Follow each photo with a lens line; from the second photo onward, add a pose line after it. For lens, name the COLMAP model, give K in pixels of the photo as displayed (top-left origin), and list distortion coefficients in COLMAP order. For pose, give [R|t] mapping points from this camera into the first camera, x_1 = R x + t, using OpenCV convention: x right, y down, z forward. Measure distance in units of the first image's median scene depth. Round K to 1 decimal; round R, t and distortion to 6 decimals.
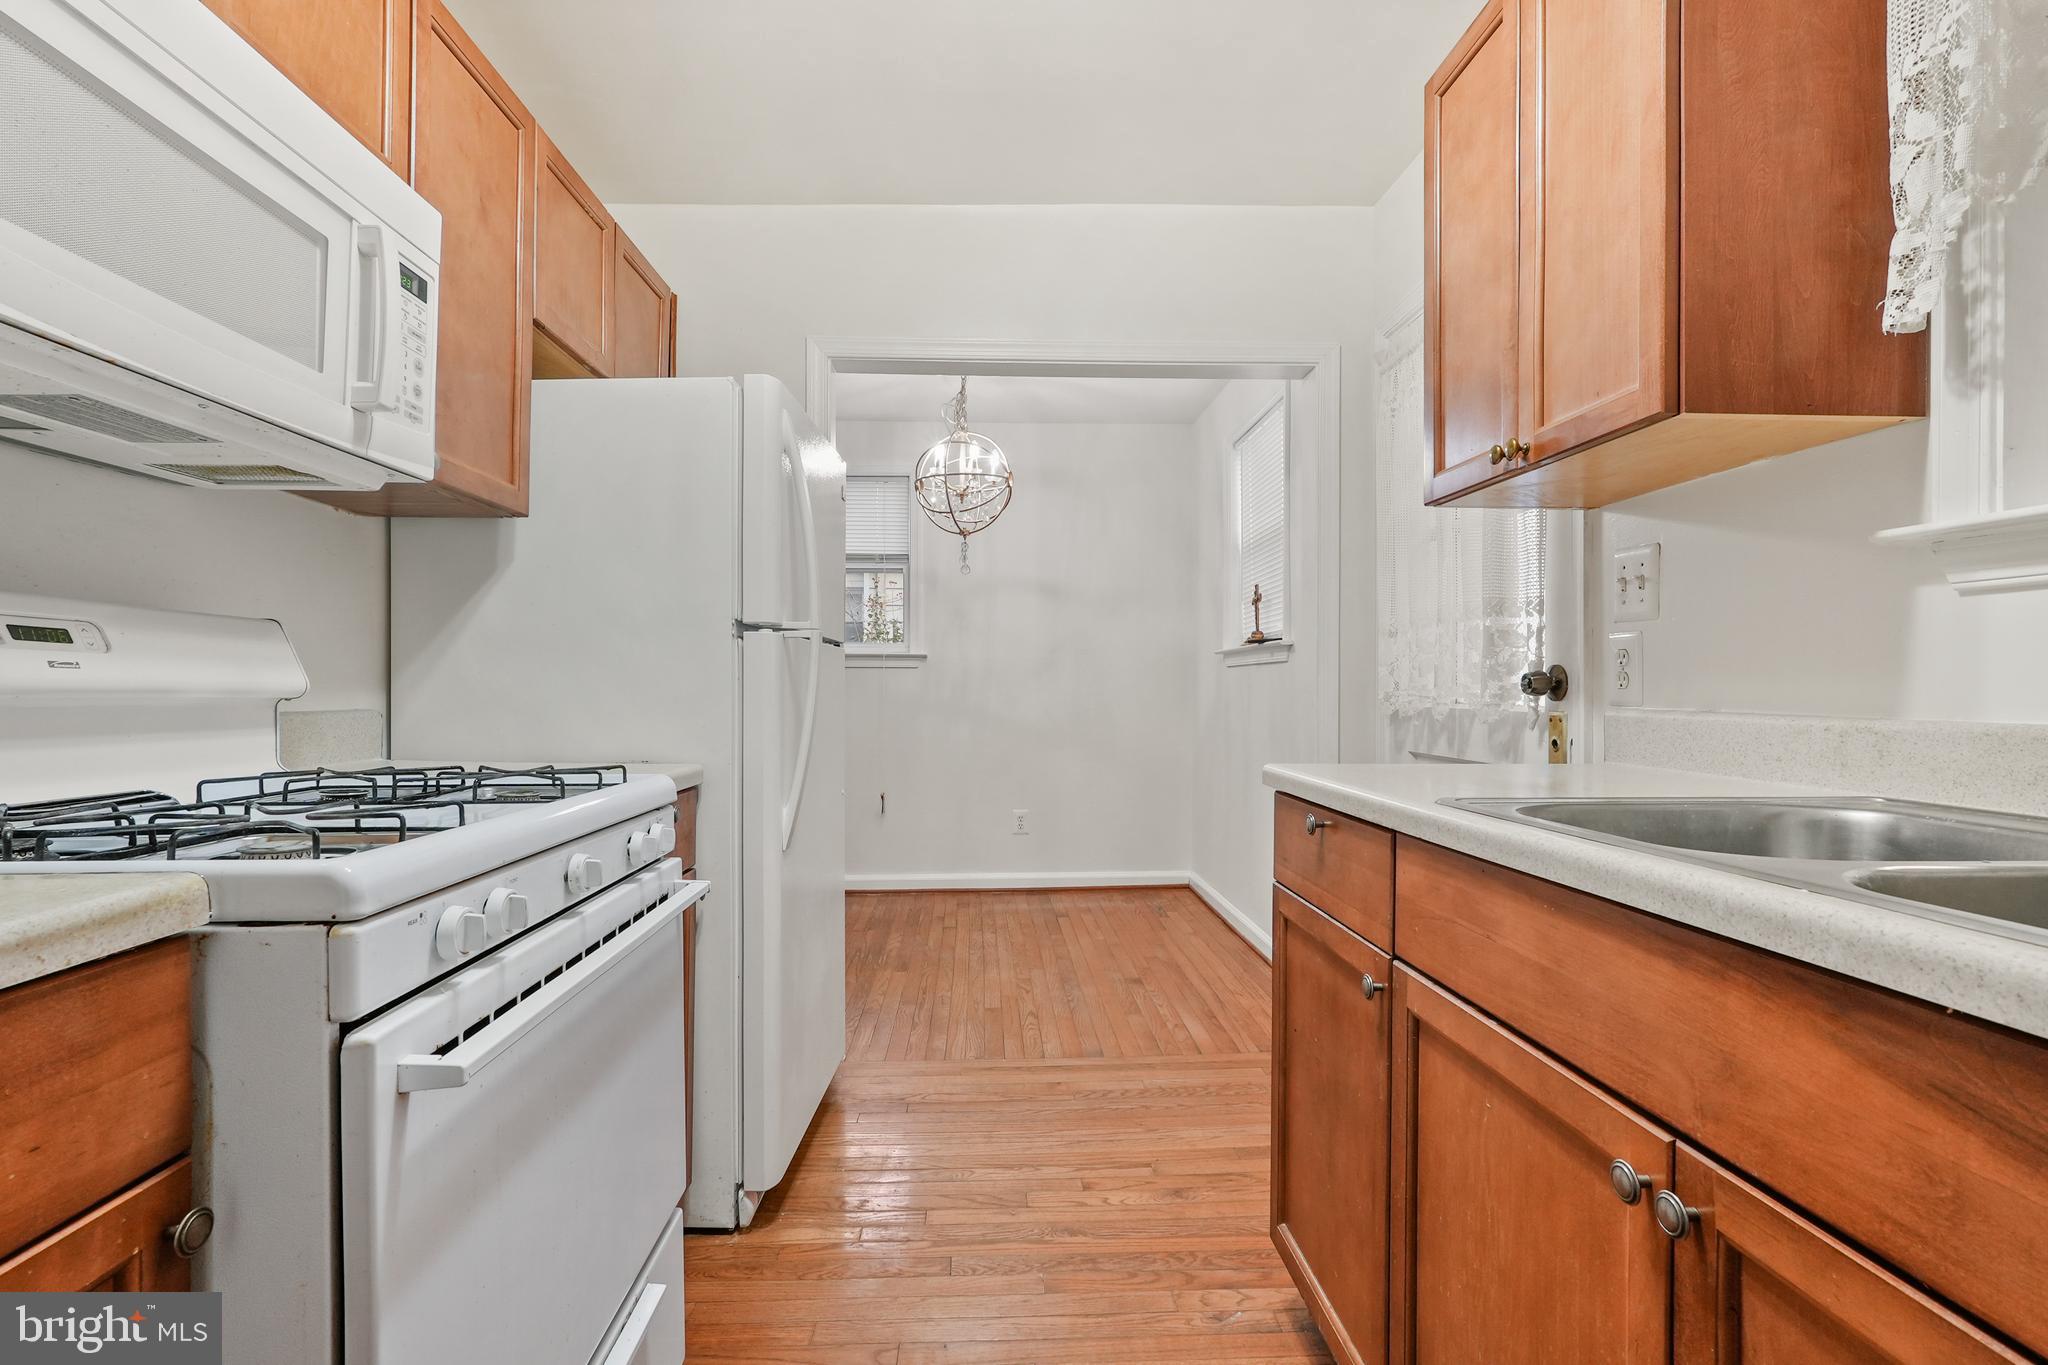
lens RADIAL K [[939.0, 0, 1020.2], [0, 939.0, 676.5], [0, 0, 1]] dist [-0.010560, 0.000090]
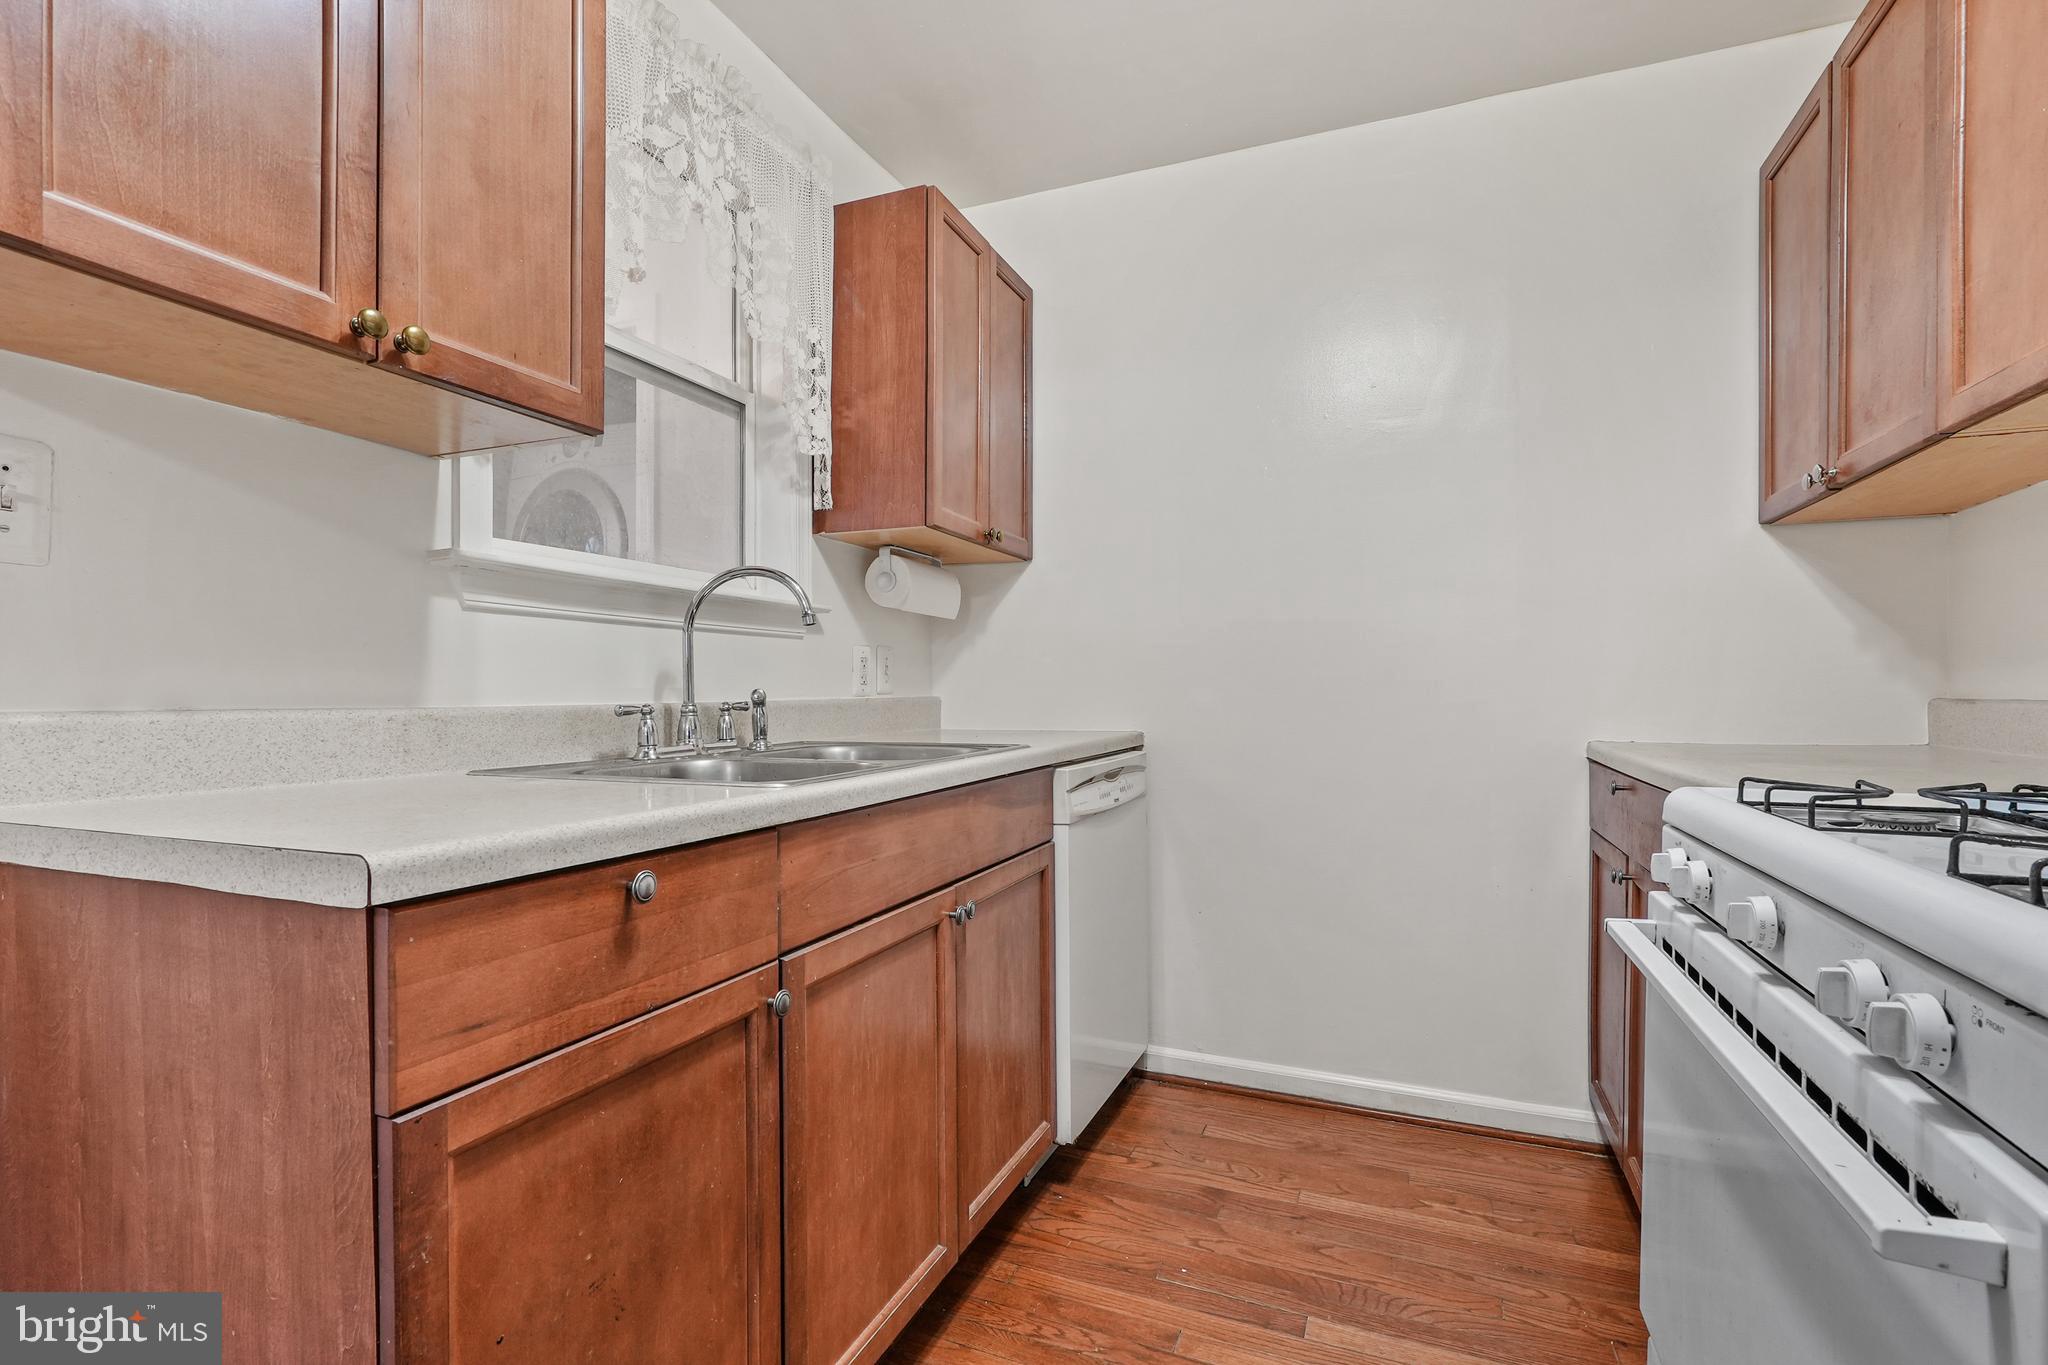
lens RADIAL K [[962.4, 0, 1024.9], [0, 962.4, 718.5], [0, 0, 1]] dist [-0.016275, 0.000128]
pose [[-0.908623, -0.008161, 0.417538, -0.238912], [-0.002025, 0.999883, 0.015137, 0.041564], [-0.417612, 0.012908, -0.908534, 1.822487]]
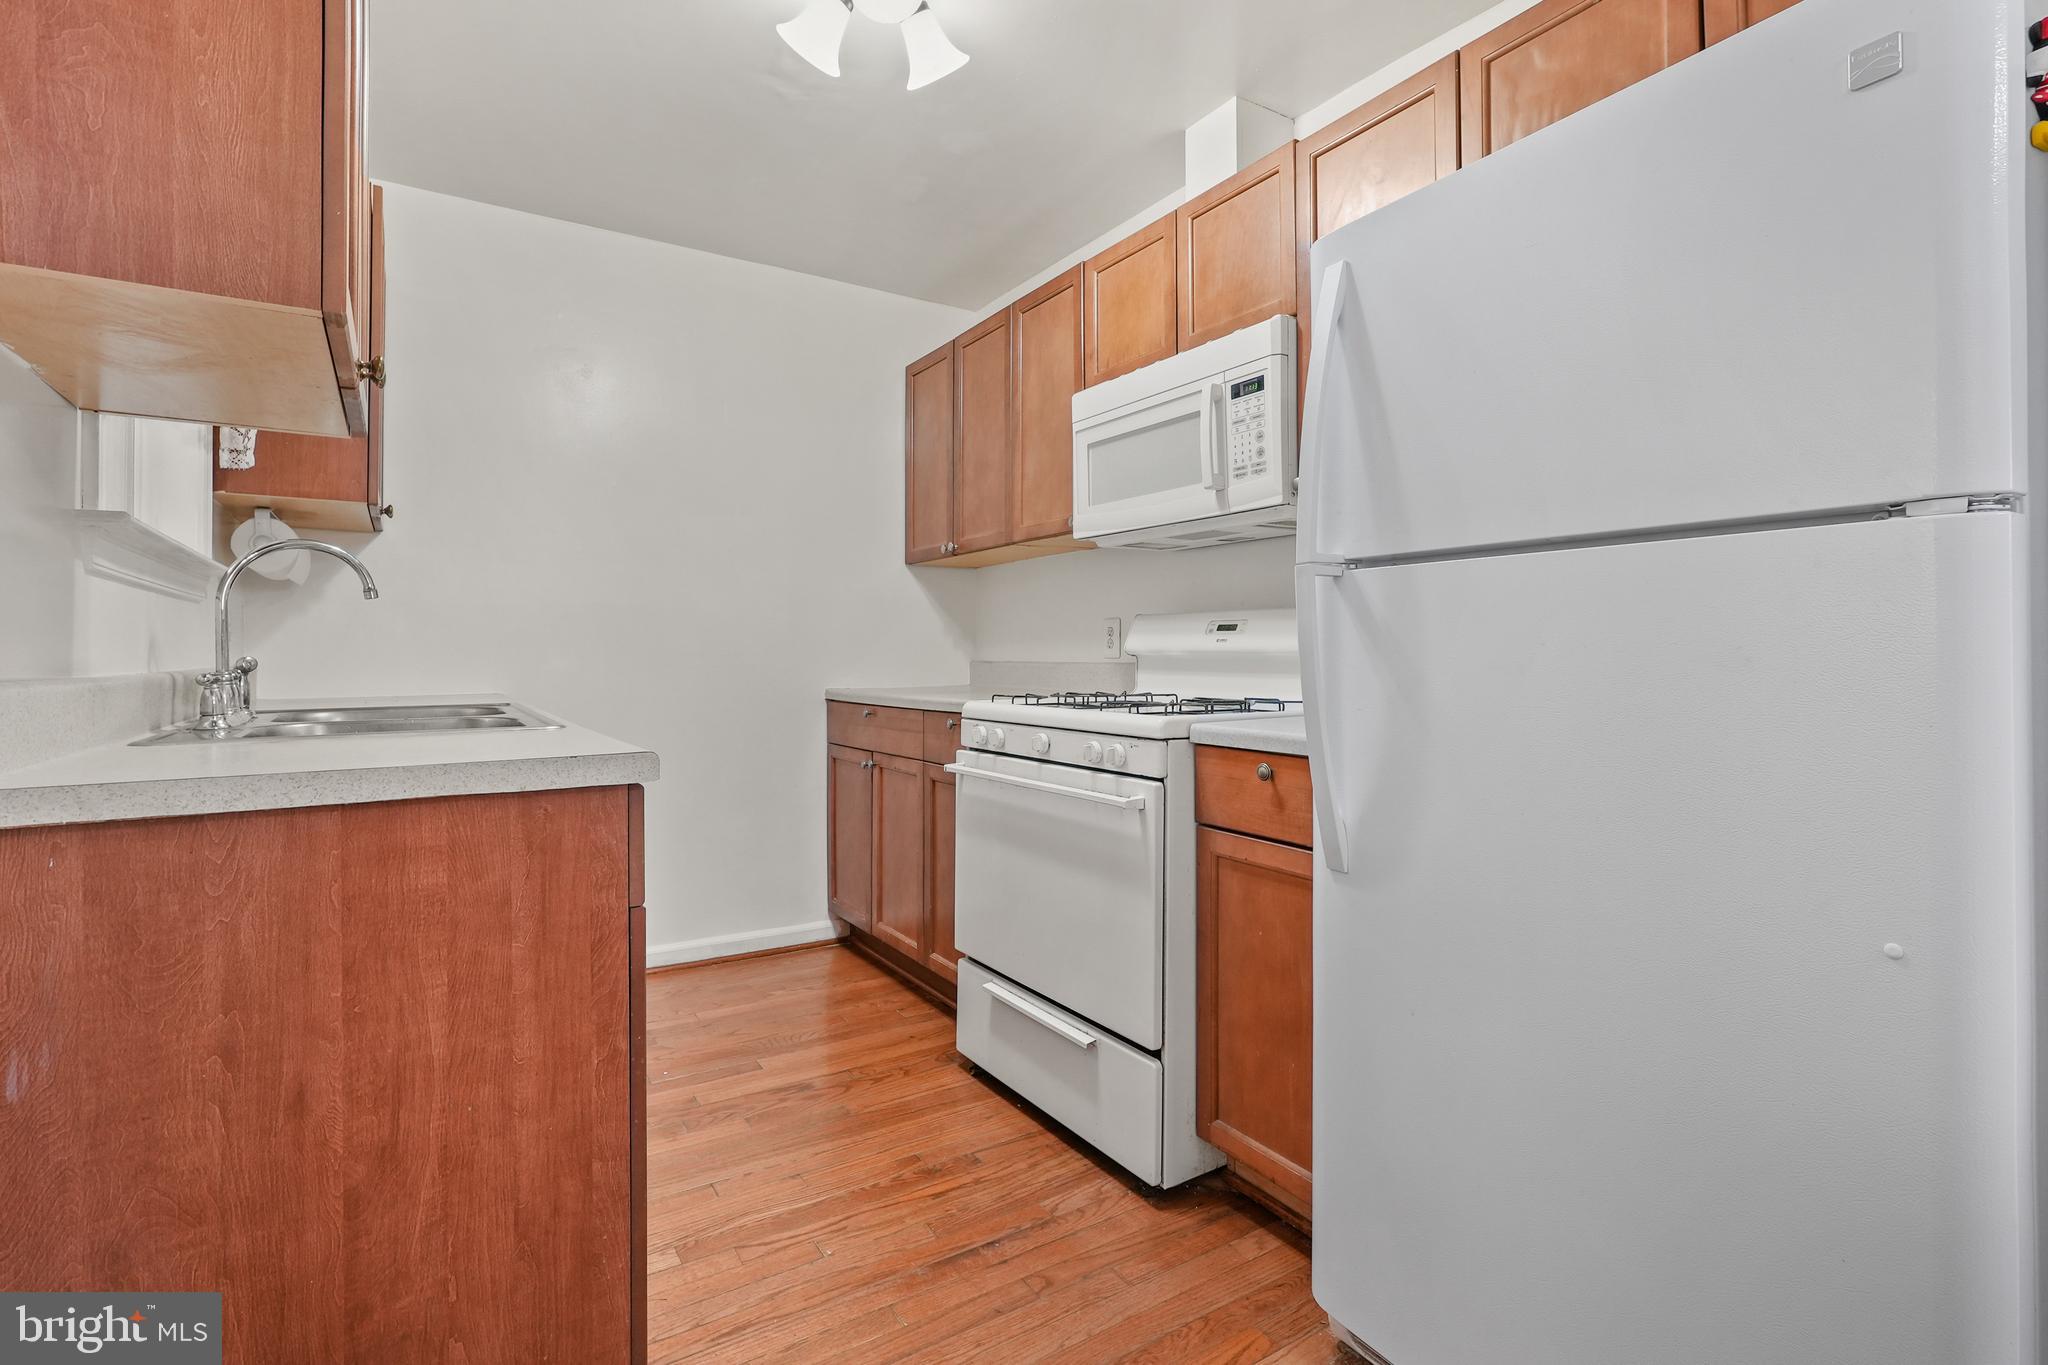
lens RADIAL K [[939.0, 0, 1020.2], [0, 939.0, 676.5], [0, 0, 1]] dist [-0.010560, 0.000090]
pose [[-0.864428, 0.013577, -0.502573, 0.548549], [0.007516, 0.999873, 0.014084, 0.037569], [0.502700, 0.008397, -0.864420, 2.570351]]
